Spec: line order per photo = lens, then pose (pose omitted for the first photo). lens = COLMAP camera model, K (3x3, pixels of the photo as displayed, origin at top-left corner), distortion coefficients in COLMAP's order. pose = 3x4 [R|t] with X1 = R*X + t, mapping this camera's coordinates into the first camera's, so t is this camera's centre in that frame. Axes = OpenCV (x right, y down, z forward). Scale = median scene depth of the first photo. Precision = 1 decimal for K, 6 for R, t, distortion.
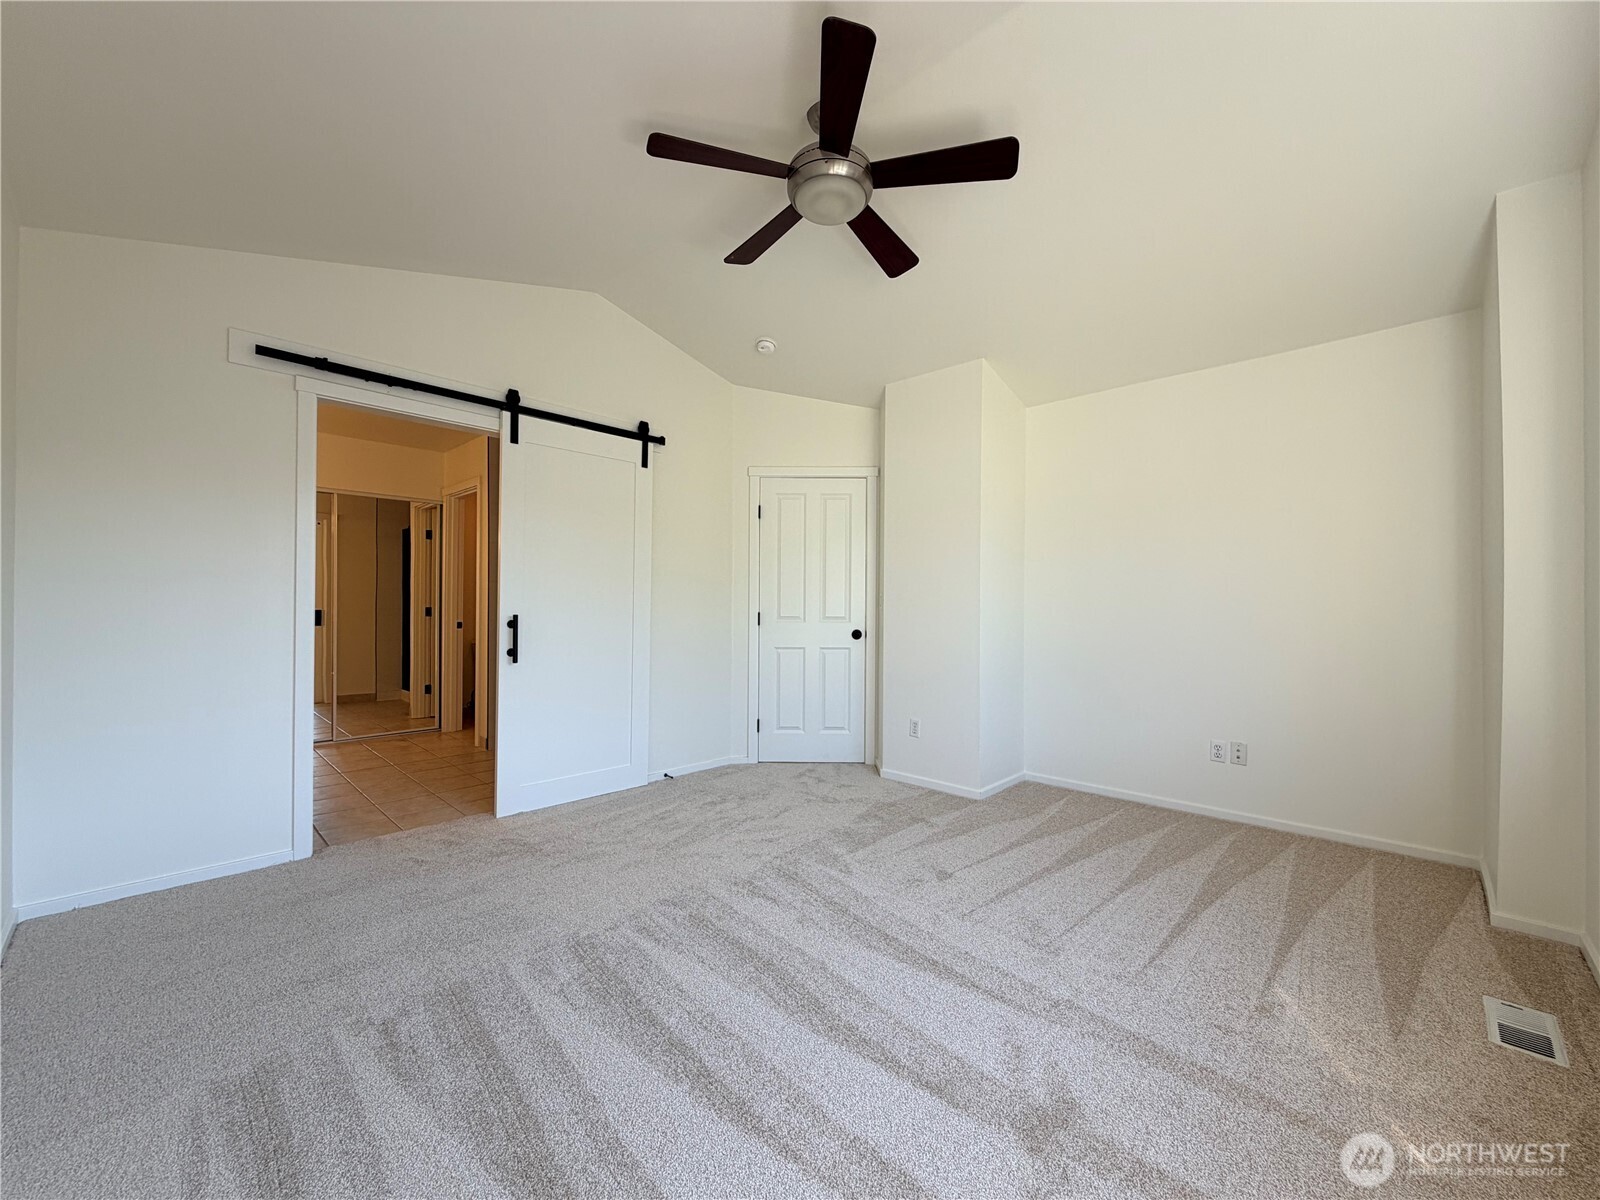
lens RADIAL K [[638.4, 0, 800.0], [0, 638.4, 600.0], [0, 0, 1]] dist [0.001193, -0.000405]
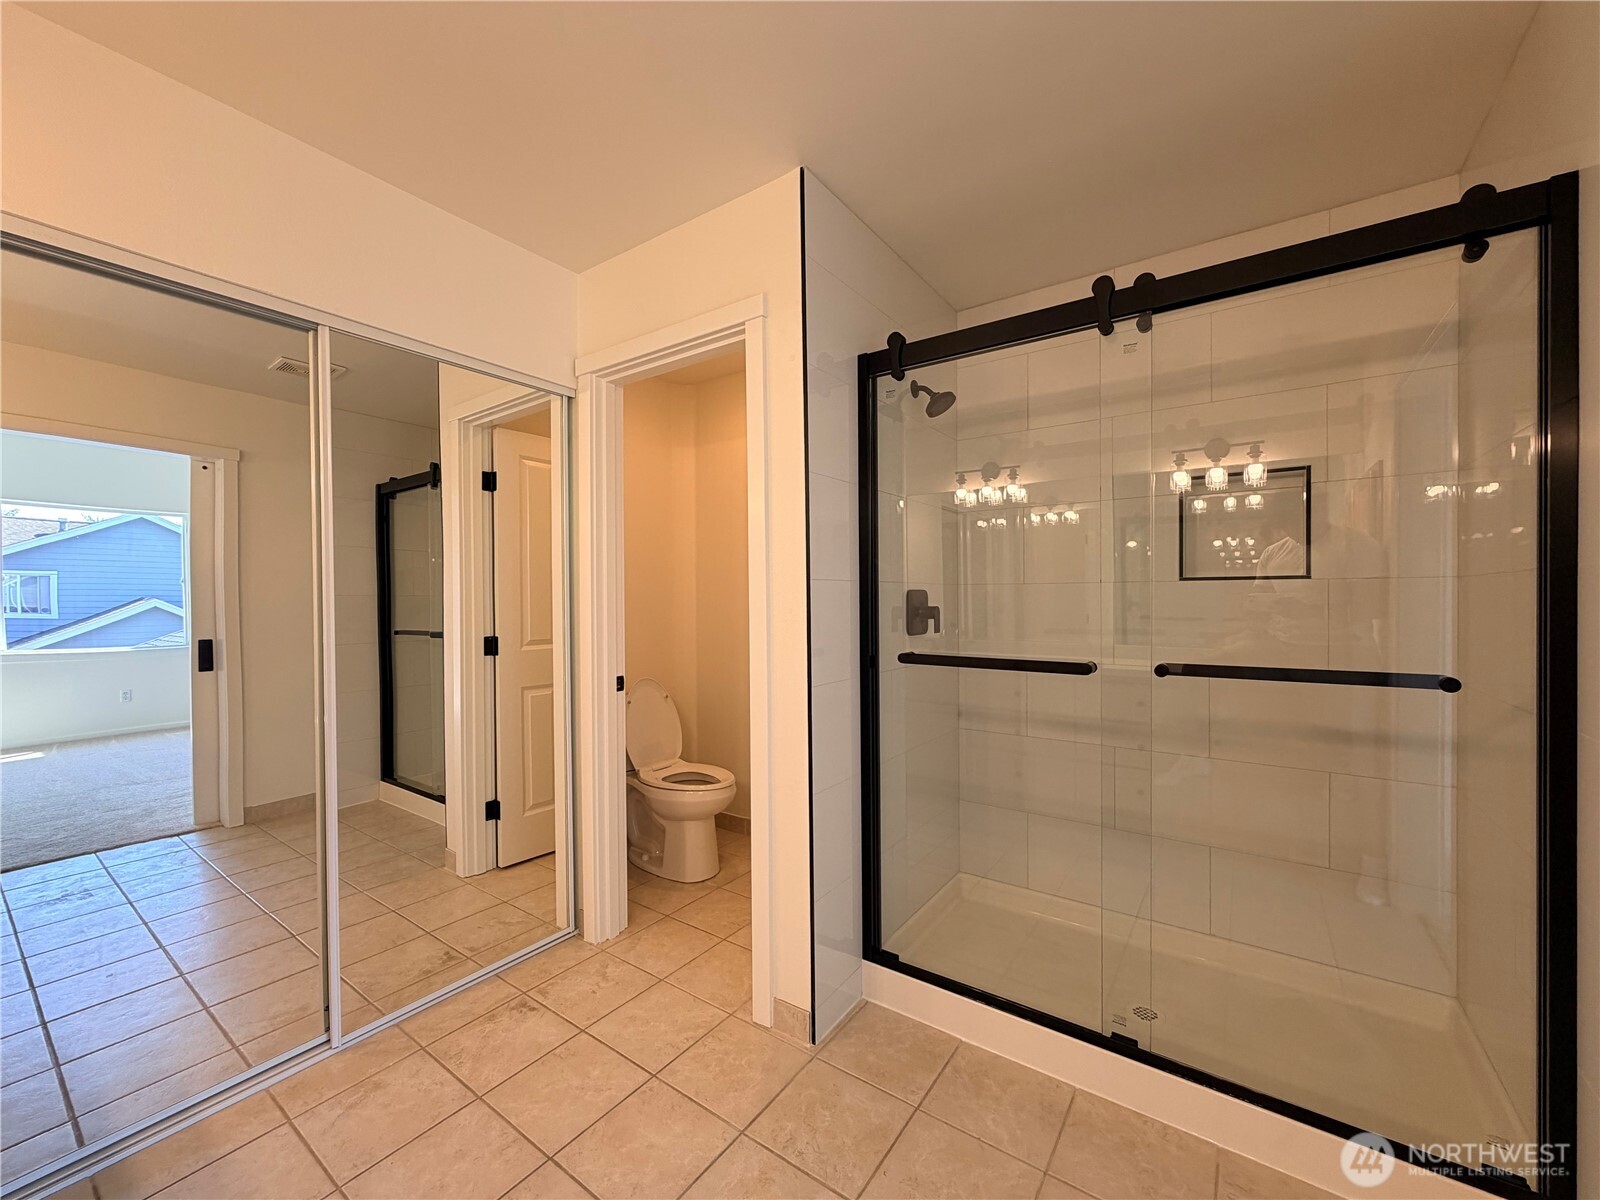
lens RADIAL K [[638.4, 0, 800.0], [0, 638.4, 600.0], [0, 0, 1]] dist [0.001193, -0.000405]
pose [[0.987958, -0.014866, 0.154009, -0.429690], [0.013494, 0.999859, 0.009954, -0.016882], [-0.154135, -0.007756, 0.988019, 0.503632]]
